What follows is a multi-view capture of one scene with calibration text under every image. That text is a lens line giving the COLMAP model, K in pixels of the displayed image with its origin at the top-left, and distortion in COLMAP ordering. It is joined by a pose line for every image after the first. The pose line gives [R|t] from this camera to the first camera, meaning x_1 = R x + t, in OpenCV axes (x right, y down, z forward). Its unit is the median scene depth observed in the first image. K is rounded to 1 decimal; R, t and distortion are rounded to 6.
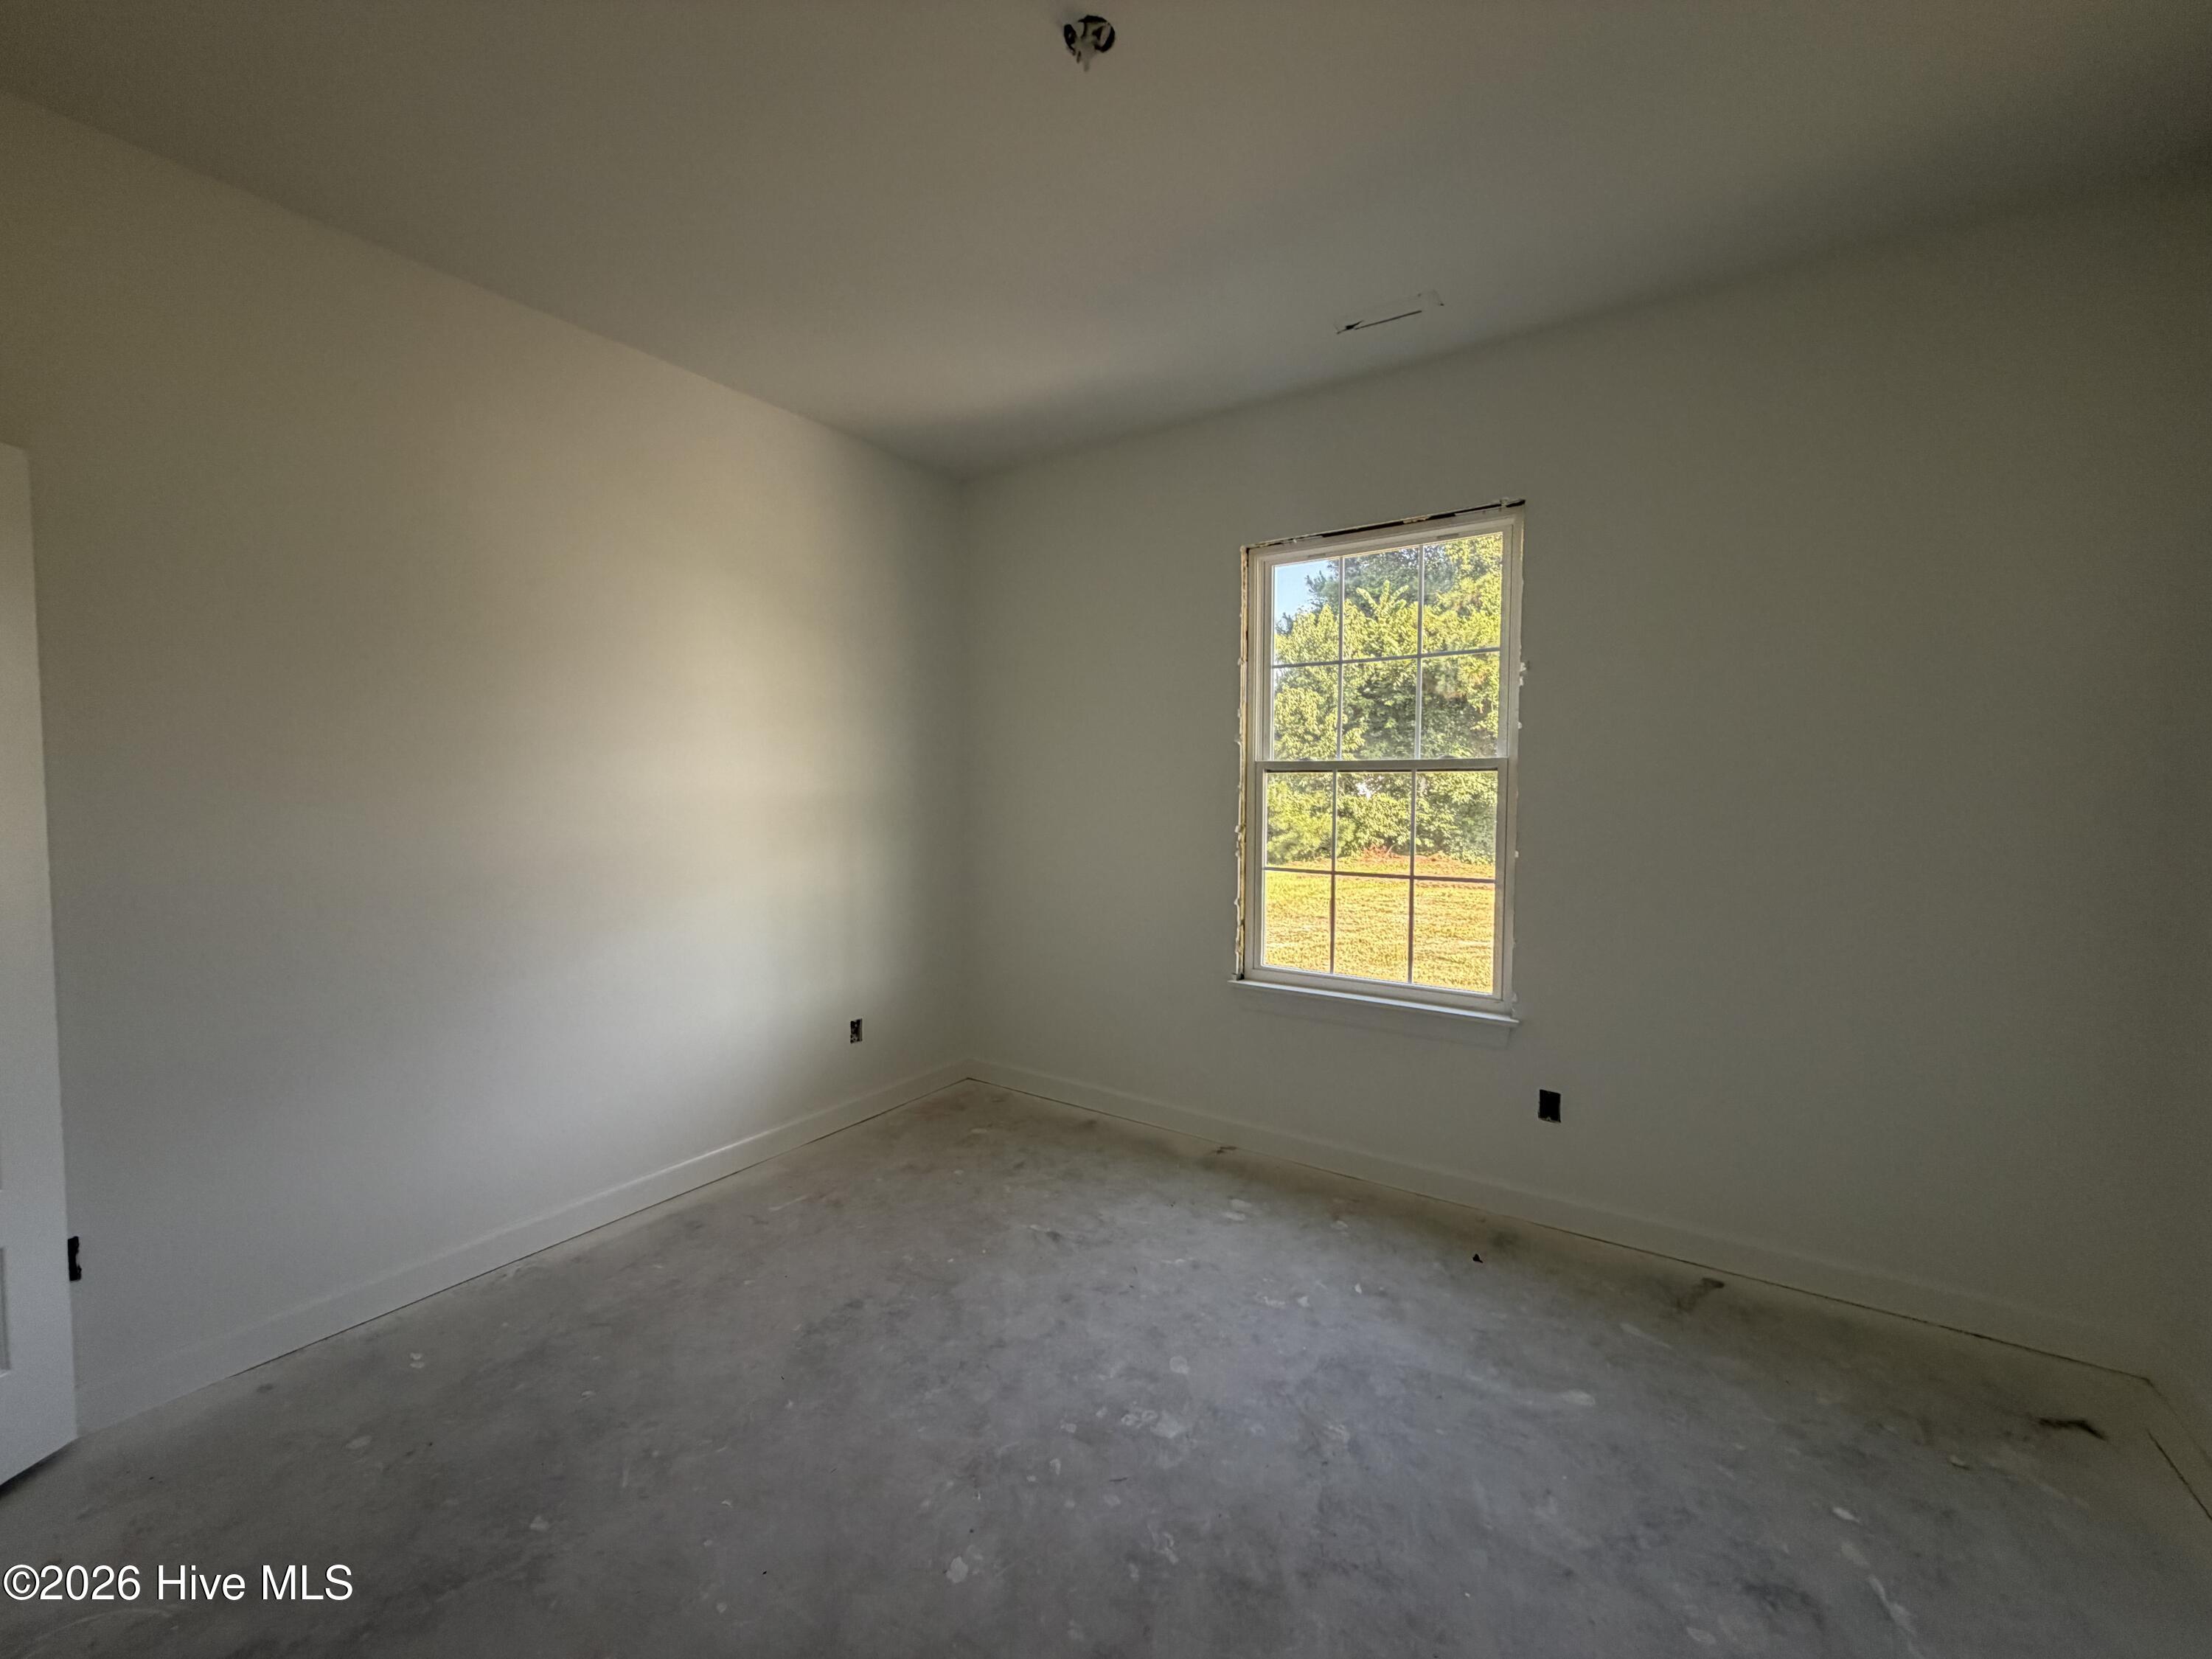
lens RADIAL K [[882.3, 0, 1094.5], [0, 882.3, 830.1], [0, 0, 1]] dist [0.001465, -0.000062]
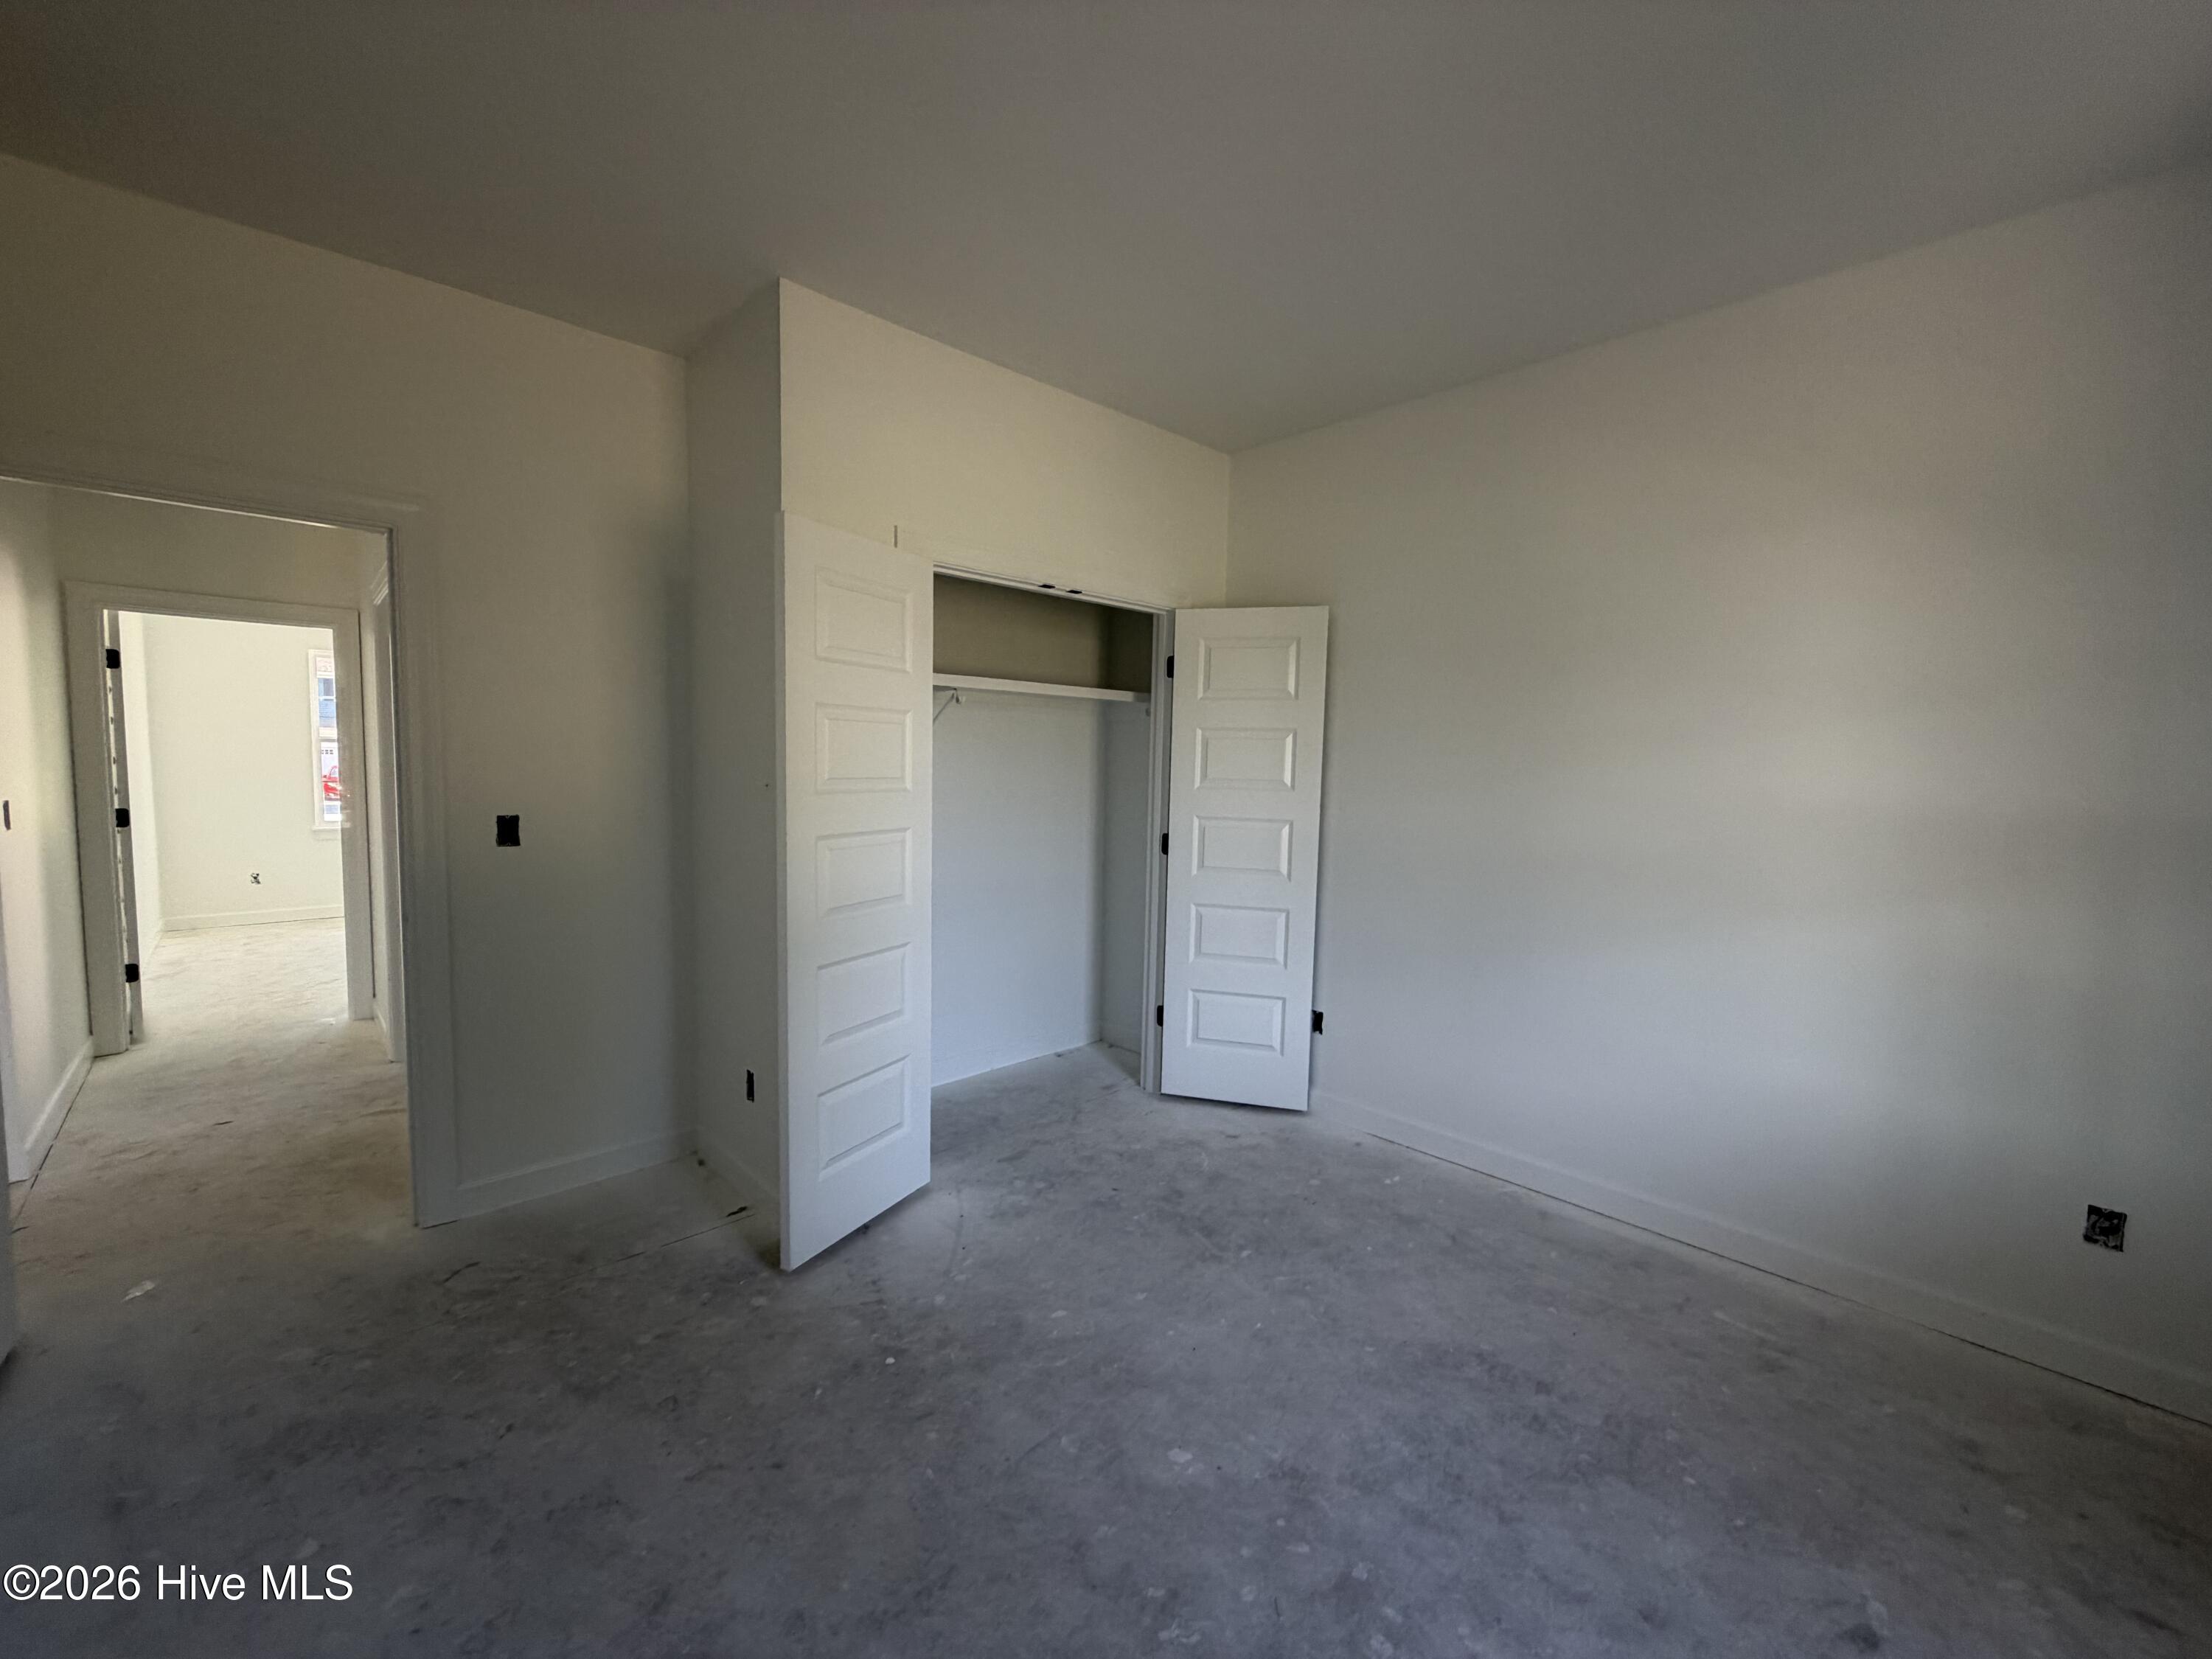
lens RADIAL K [[882.3, 0, 1094.5], [0, 882.3, 830.1], [0, 0, 1]] dist [0.001465, -0.000062]
pose [[-0.215487, 0.071446, -0.973889, 0.771037], [-0.066540, 0.993927, 0.087639, -0.065784], [0.974237, 0.083688, -0.209425, 0.864539]]
